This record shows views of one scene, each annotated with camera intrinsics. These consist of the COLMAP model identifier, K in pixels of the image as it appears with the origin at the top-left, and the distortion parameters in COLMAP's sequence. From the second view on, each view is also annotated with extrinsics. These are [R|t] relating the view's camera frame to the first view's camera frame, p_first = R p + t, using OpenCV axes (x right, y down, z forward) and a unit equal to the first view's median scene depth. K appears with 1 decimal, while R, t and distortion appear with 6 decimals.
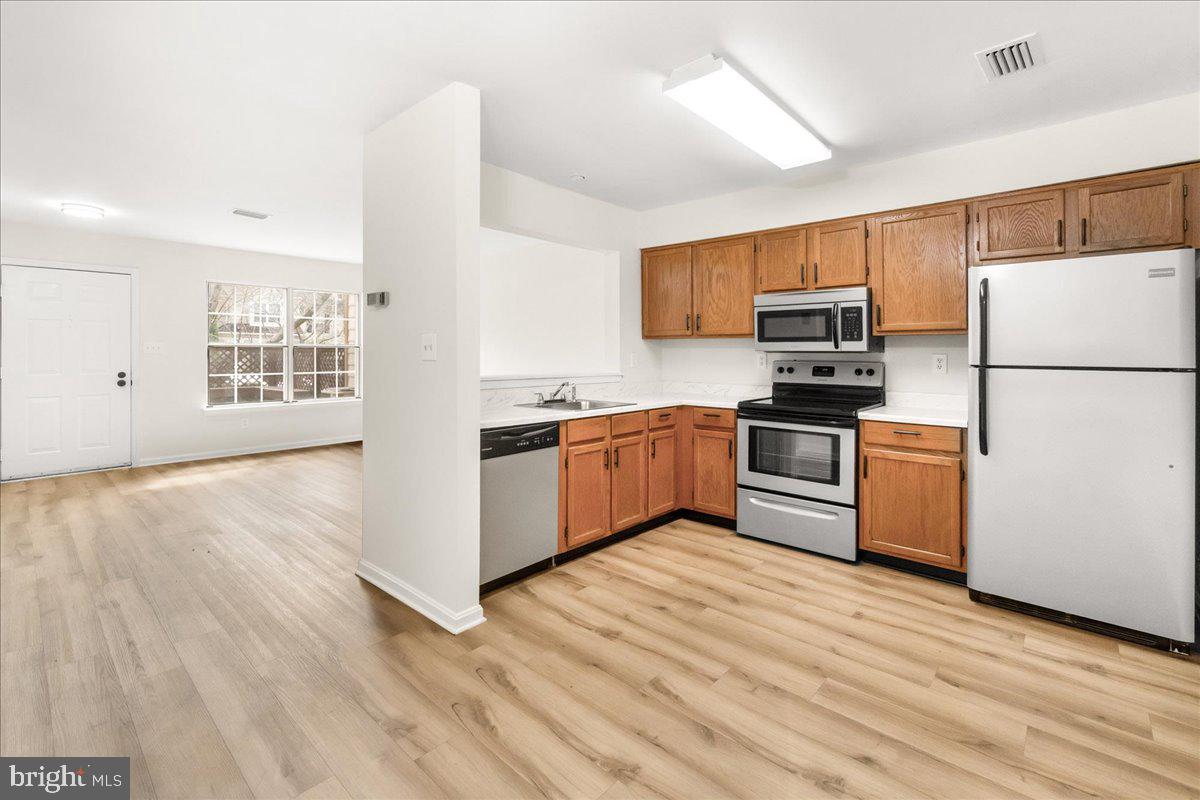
lens RADIAL K [[525.9, 0, 601.4], [0, 525.9, 351.8], [0, 0, 1]] dist [-0.008247, 0.000899]
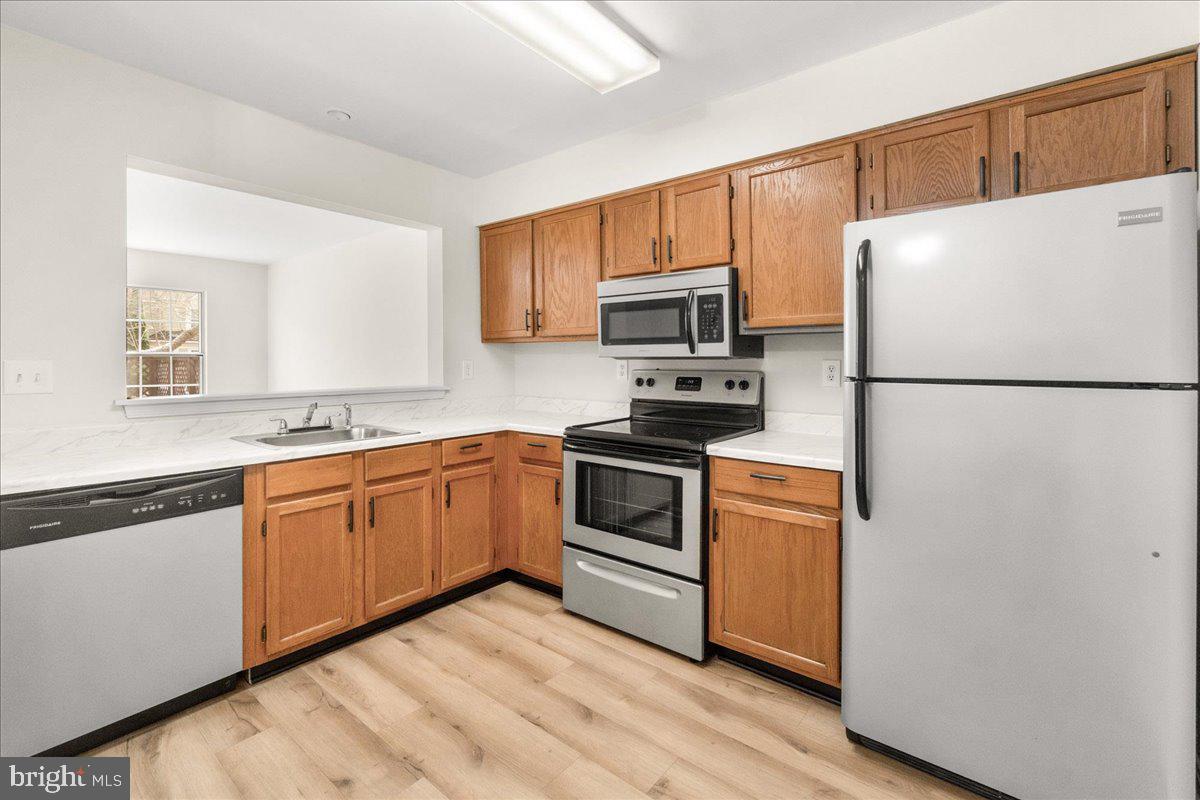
lens RADIAL K [[525.9, 0, 598.0], [0, 525.9, 362.2], [0, 0, 1]] dist [-0.008247, 0.000899]
pose [[0.998718, -0.006378, 0.050213, 0.310720], [0.006026, 0.999956, 0.007164, 0.000380], [-0.050256, -0.006852, 0.998713, 0.315221]]
